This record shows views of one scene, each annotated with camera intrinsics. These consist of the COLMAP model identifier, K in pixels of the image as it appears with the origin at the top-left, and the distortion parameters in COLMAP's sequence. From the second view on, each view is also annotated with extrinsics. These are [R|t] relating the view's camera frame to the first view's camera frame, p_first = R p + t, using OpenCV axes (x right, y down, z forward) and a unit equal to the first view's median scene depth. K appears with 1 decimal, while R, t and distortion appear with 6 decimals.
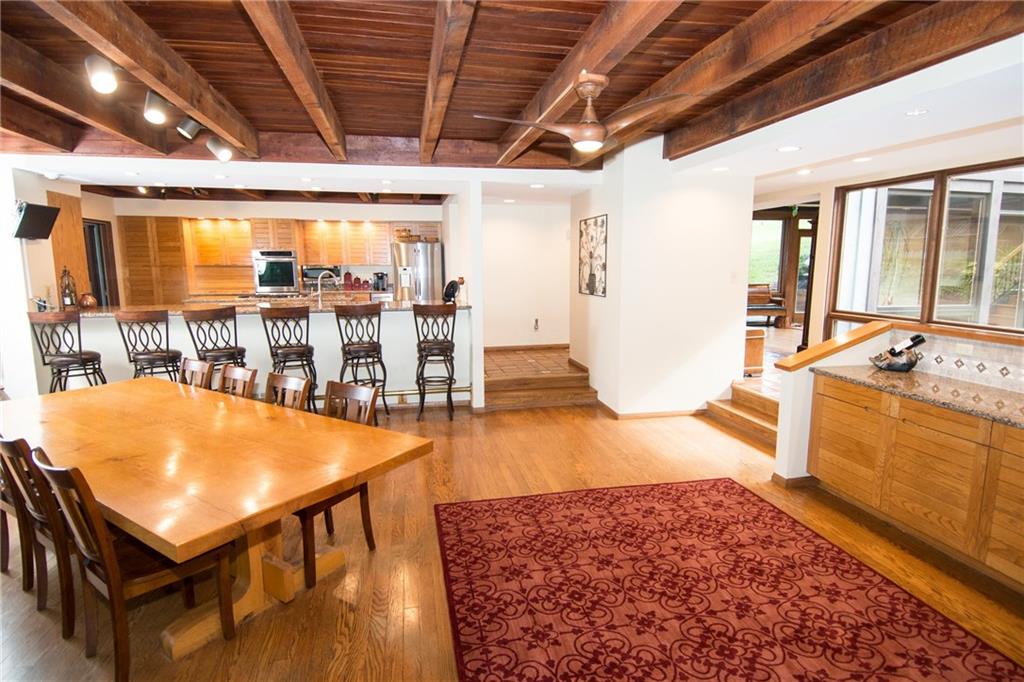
lens RADIAL K [[549.8, 0, 513.9], [0, 549.8, 341.9], [0, 0, 1]] dist [-0.003543, -0.000757]
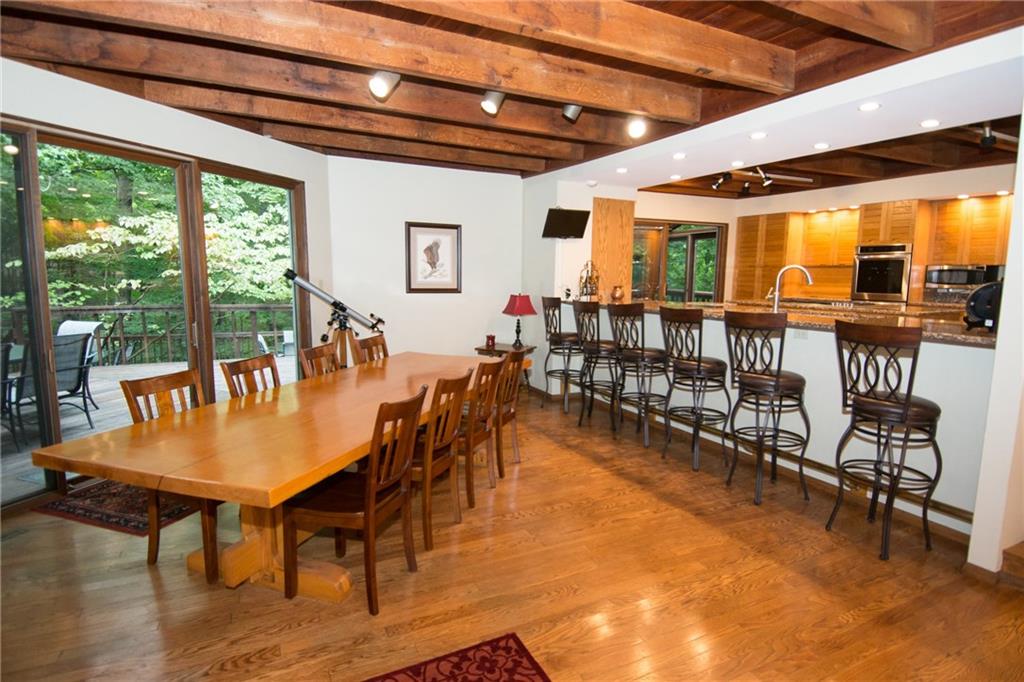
lens RADIAL K [[549.8, 0, 512.0], [0, 549.8, 340.9], [0, 0, 1]] dist [-0.003543, -0.000757]
pose [[0.273589, 0.124488, -0.953757, 0.163598], [-0.143788, 0.985740, 0.087416, -0.030933], [0.951038, 0.113222, 0.287588, 0.327480]]
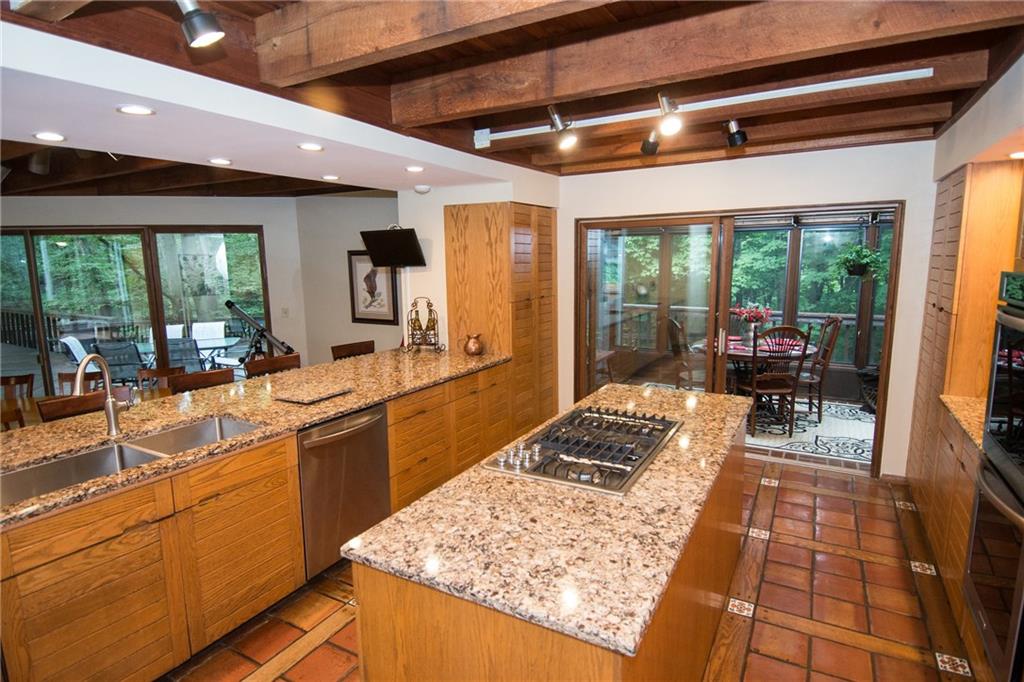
lens RADIAL K [[549.8, 0, 512.3], [0, 549.8, 342.1], [0, 0, 1]] dist [-0.003543, -0.000757]
pose [[-0.652353, 0.120416, -0.748289, -0.170723], [-0.093159, 0.967072, 0.236838, -0.176128], [0.752169, 0.224212, -0.619654, 1.014183]]
